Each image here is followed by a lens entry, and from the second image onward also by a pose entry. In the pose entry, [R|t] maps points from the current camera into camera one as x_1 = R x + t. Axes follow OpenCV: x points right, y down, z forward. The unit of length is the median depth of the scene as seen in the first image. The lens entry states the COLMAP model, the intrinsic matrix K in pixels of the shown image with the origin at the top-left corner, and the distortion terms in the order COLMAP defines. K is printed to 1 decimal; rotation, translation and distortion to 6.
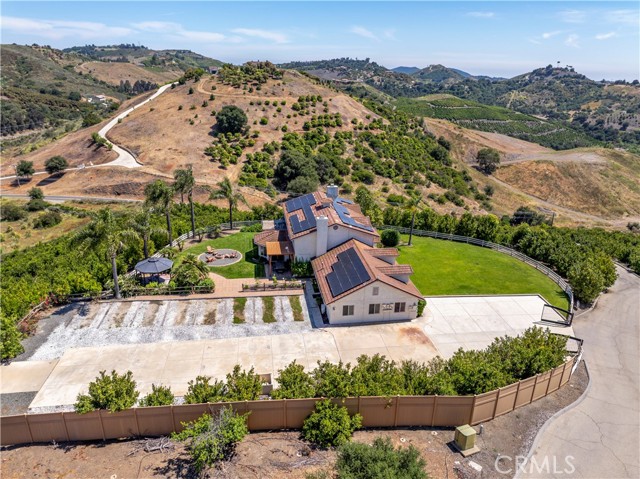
lens RADIAL K [[461.5, 0, 320.0], [0, 461.5, 239.5], [0, 0, 1]] dist [-0.026459, 0.013085]
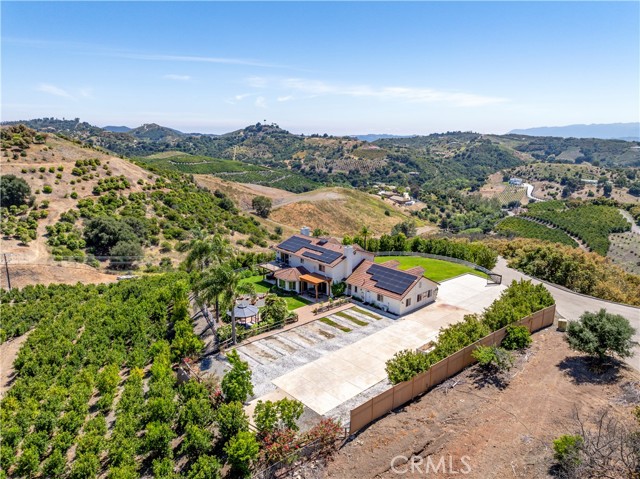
lens RADIAL K [[461.5, 0, 320.0], [0, 461.5, 239.5], [0, 0, 1]] dist [-0.026459, 0.013085]
pose [[0.820273, -0.145790, 0.553081, -0.182588], [0.208263, 0.976720, -0.051415, -0.003895], [-0.532709, 0.157361, 0.831540, -0.013587]]
